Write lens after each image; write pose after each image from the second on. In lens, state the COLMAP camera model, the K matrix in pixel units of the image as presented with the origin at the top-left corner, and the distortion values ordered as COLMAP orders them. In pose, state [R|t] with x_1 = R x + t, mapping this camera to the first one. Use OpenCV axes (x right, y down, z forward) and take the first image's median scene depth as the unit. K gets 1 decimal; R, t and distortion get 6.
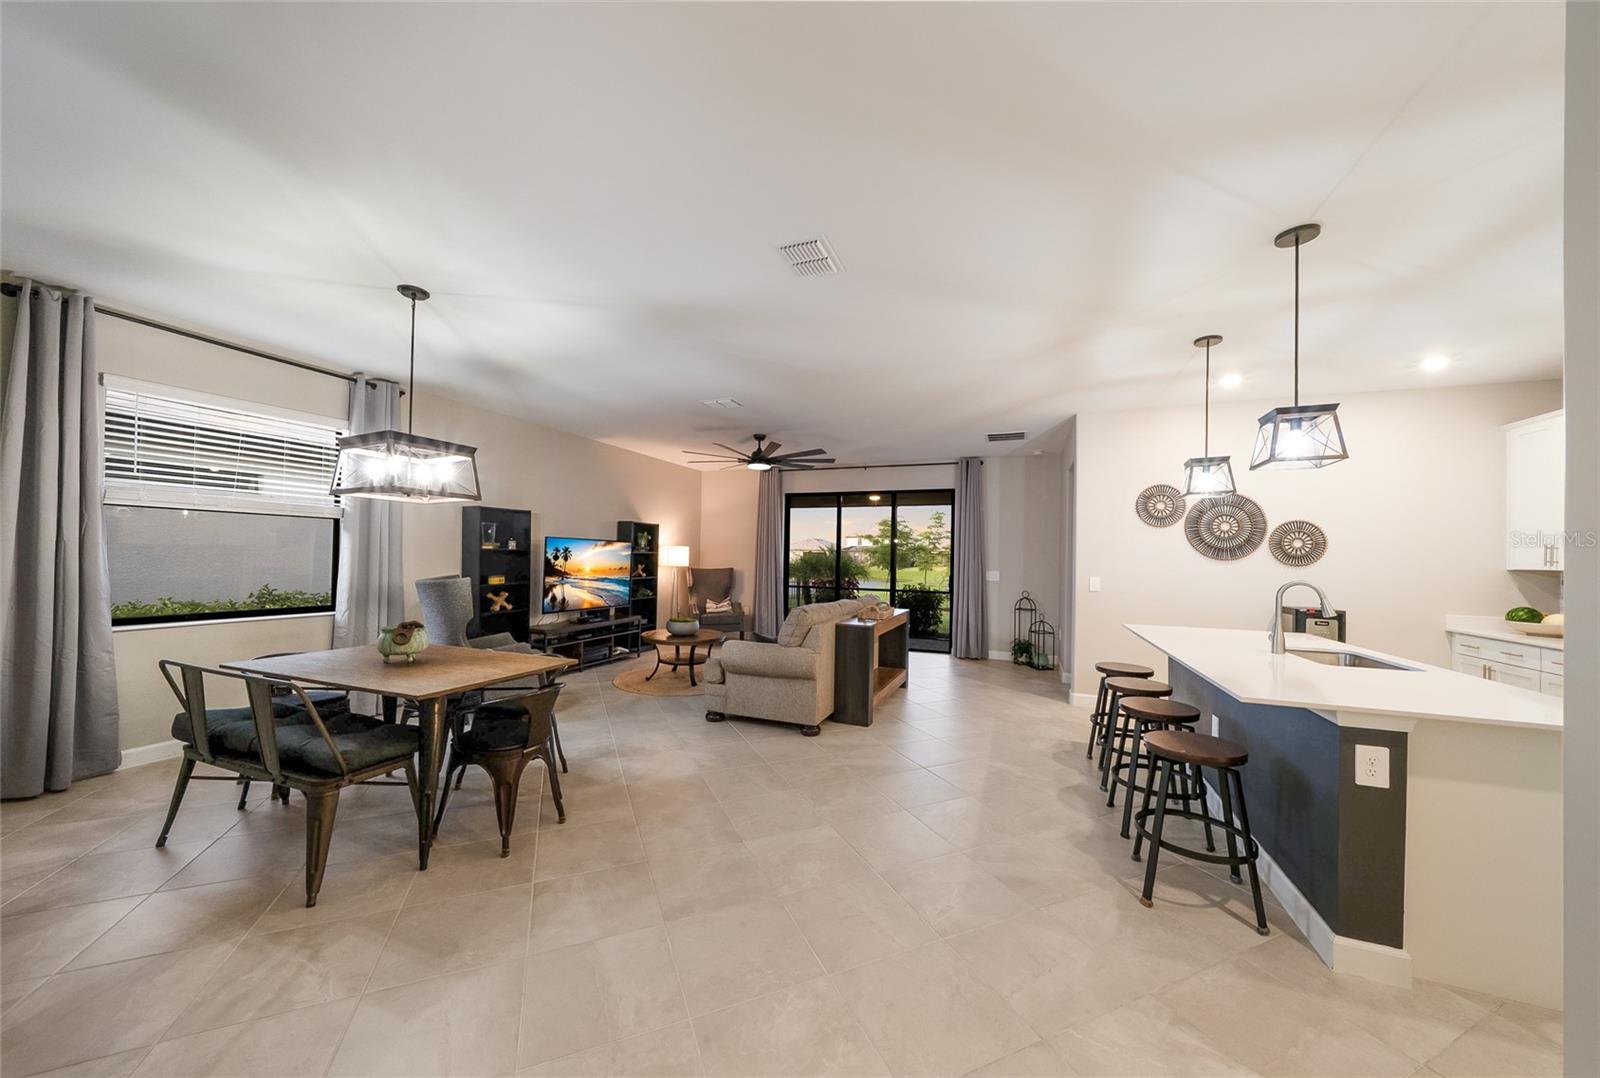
lens RADIAL K [[549.6, 0, 802.6], [0, 549.6, 549.8], [0, 0, 1]] dist [-0.002340, 0.000006]
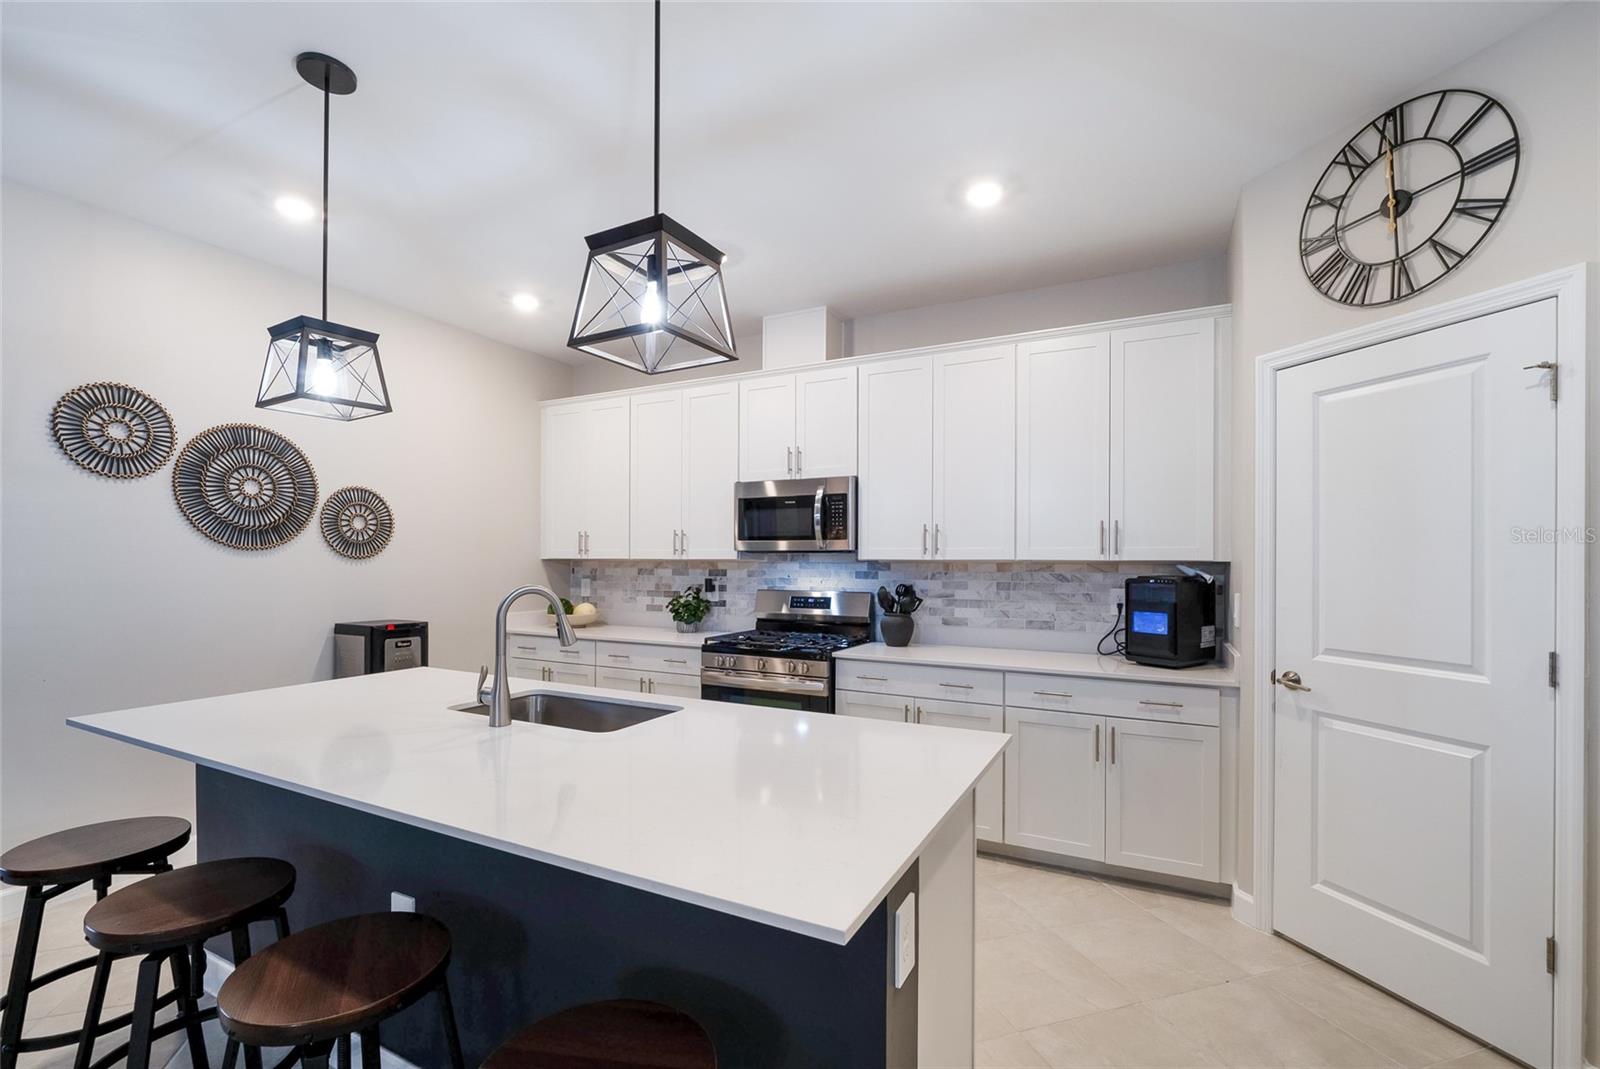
lens RADIAL K [[699.9, 0, 793.4], [0, 699.9, 560.3], [0, 0, 1]] dist [-0.001671, -0.000416]
pose [[0.105870, -0.018655, 0.994205, 0.106543], [-0.015204, 0.999677, 0.020377, 0.005515], [-0.994264, -0.017273, 0.105552, 0.304805]]
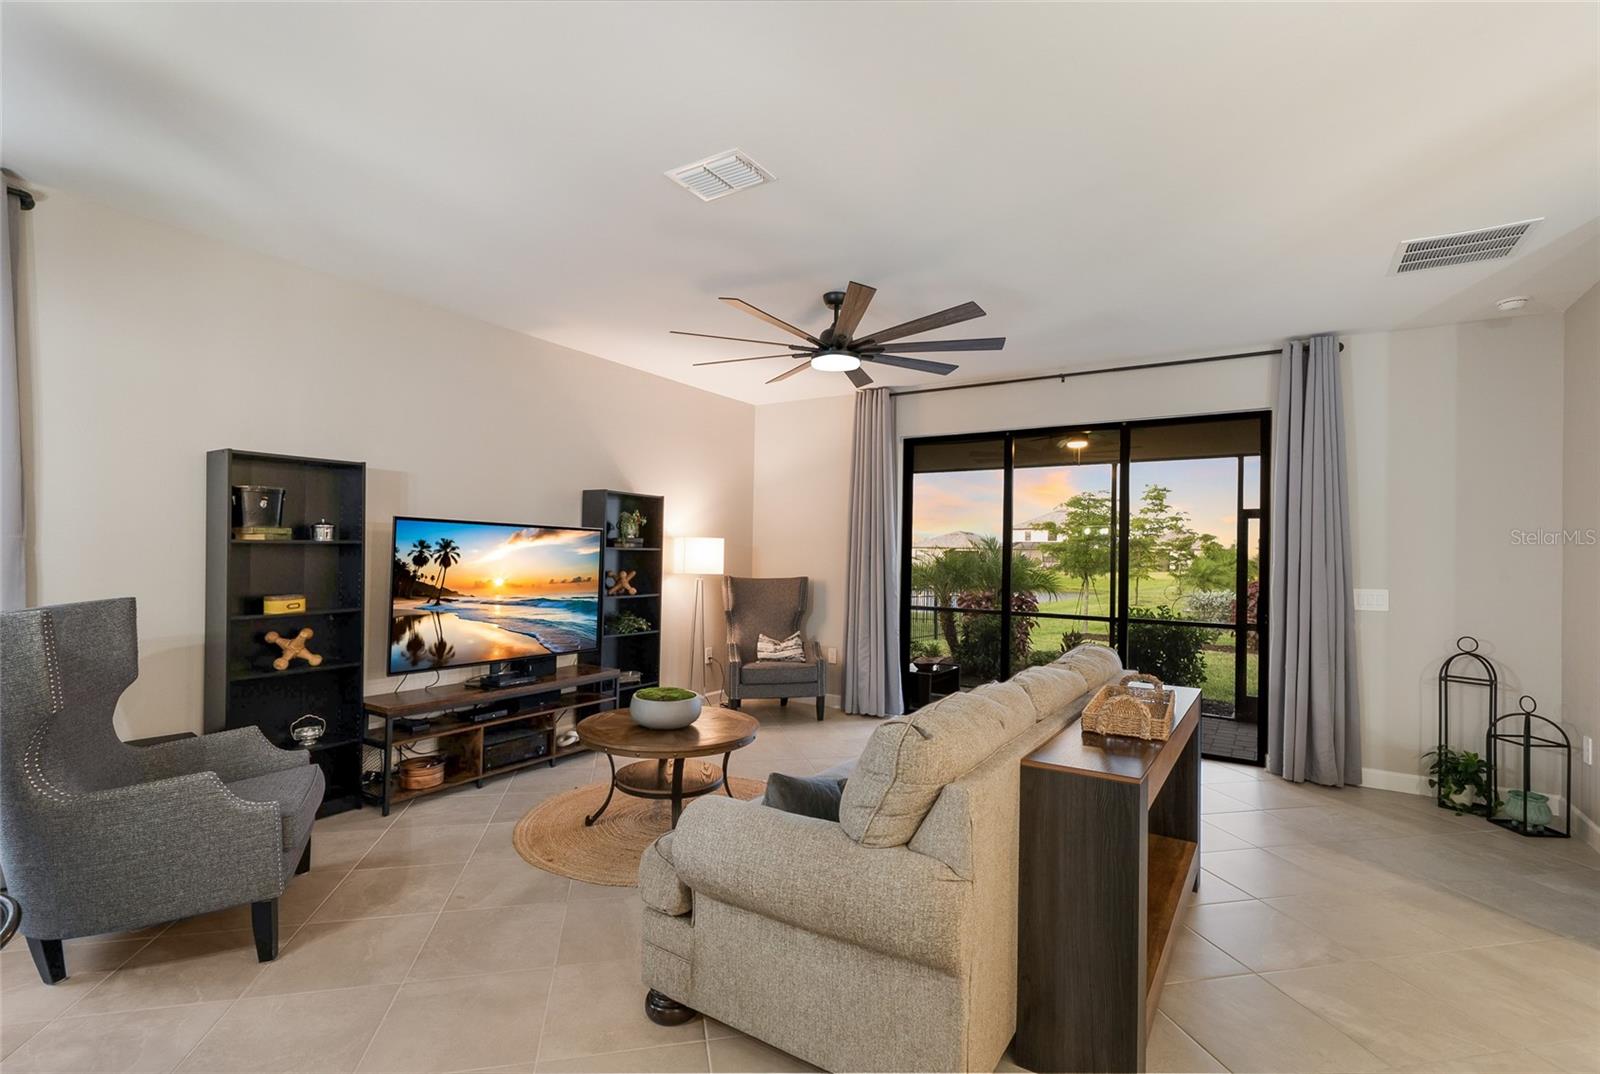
lens RADIAL K [[739.0, 0, 799.2], [0, 739.0, 553.6], [0, 0, 1]] dist [0.024537, -0.012084]
pose [[0.981259, -0.002534, -0.192676, 0.011667], [0.004120, 0.999961, 0.007834, 0.004752], [0.192648, -0.008481, 0.981231, 0.394296]]
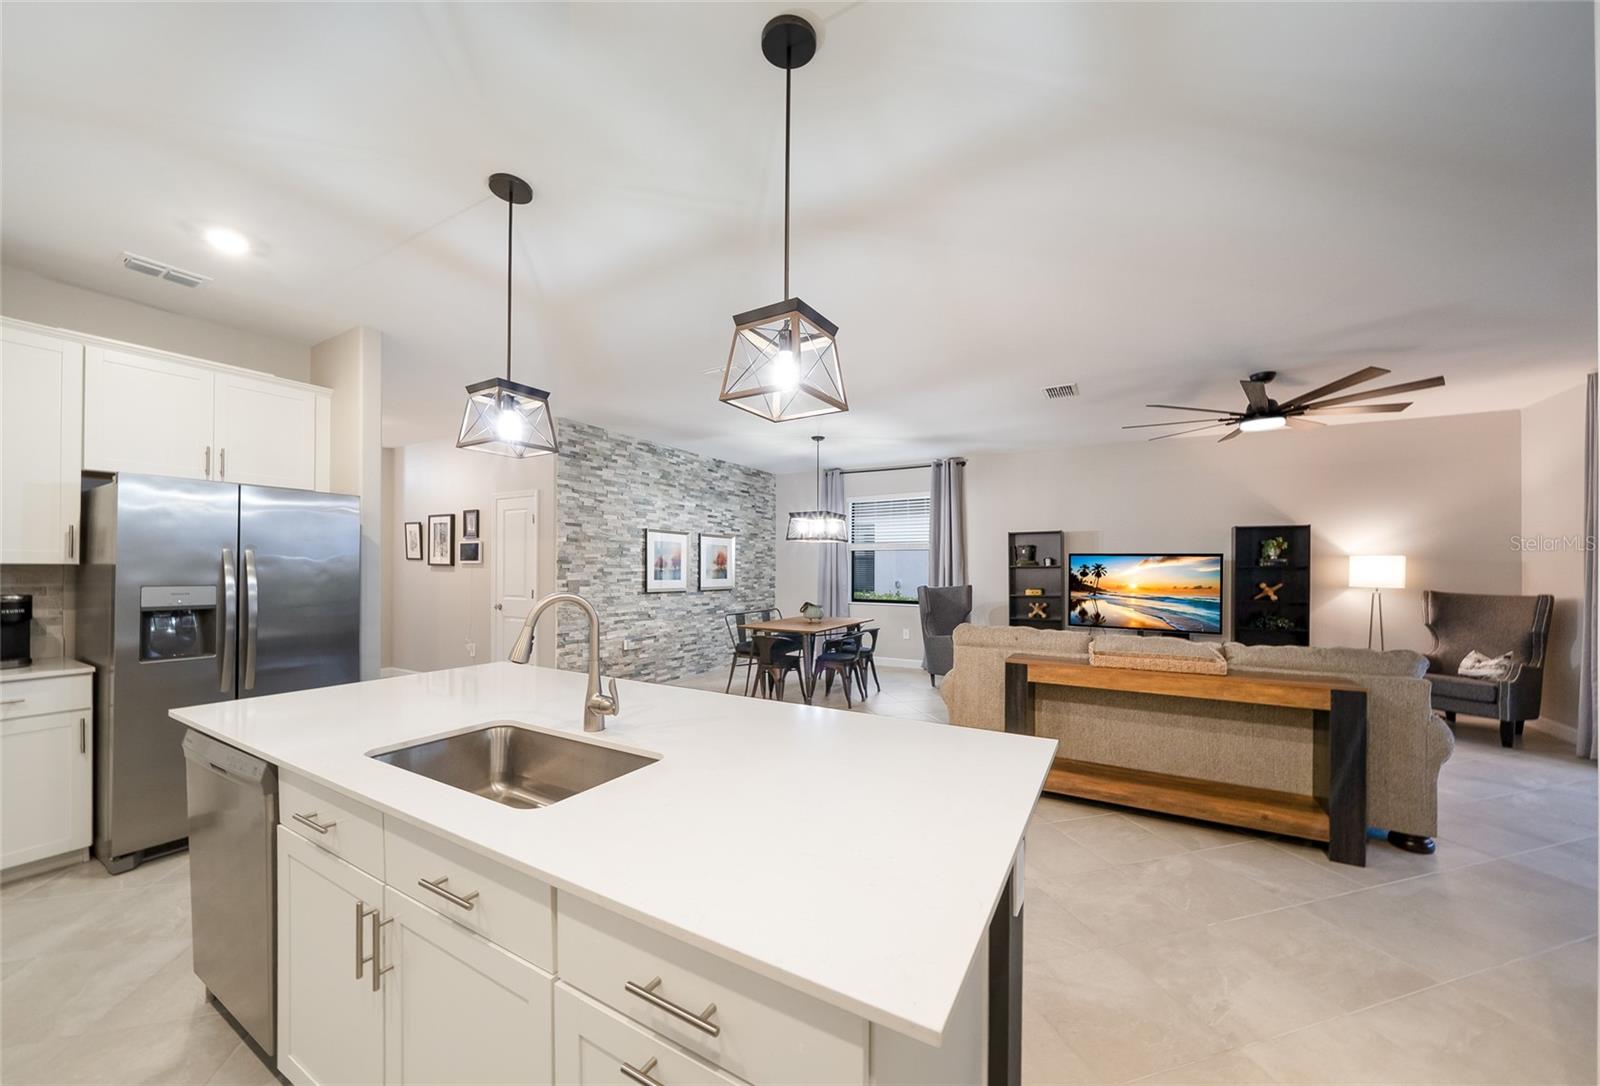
lens RADIAL K [[572.9, 0, 816.0], [0, 572.9, 565.5], [0, 0, 1]] dist [0.014229, -0.000040]
pose [[-0.128089, -0.021212, -0.991536, 0.672428], [0.005730, 0.999739, -0.022127, 0.019258], [0.991746, -0.008516, -0.127934, 0.604990]]
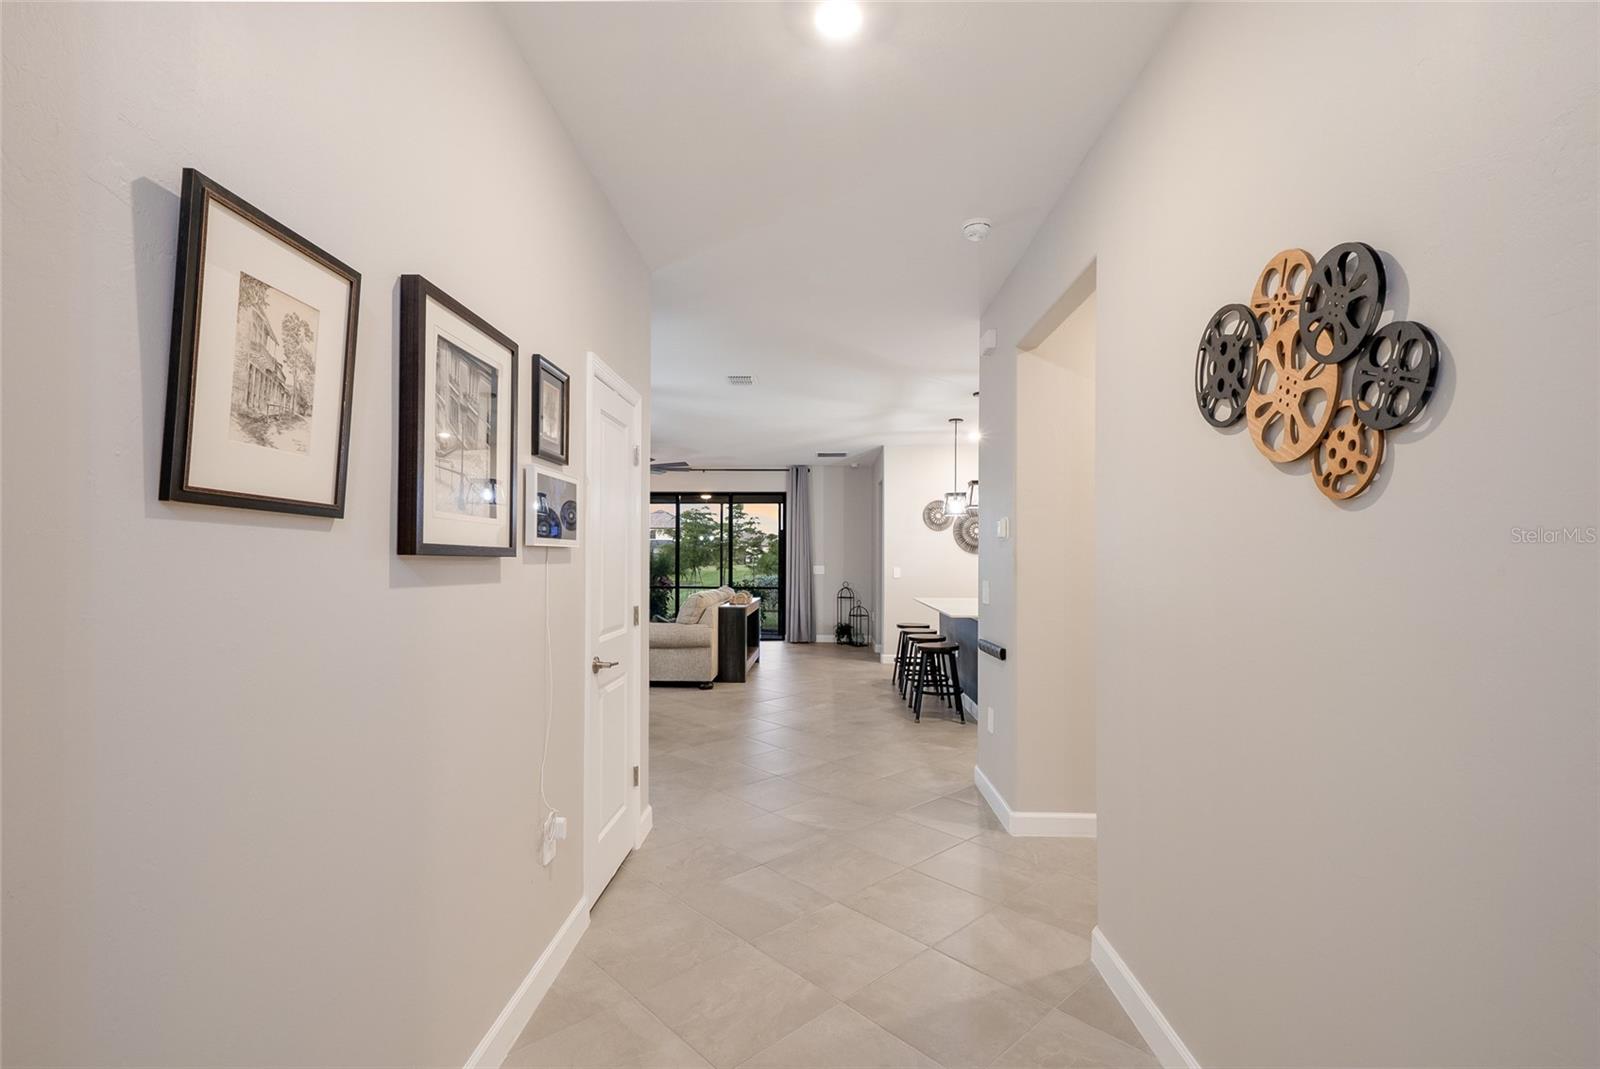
lens RADIAL K [[720.0, 0, 800.0], [0, 720.0, 534.5], [0, 0, 1]] dist [-0.000374, -0.000066]
pose [[0.941242, -0.003929, 0.337711, -0.243081], [0.008001, 0.999911, -0.010666, -0.012478], [-0.337639, 0.012741, 0.941189, -0.492154]]
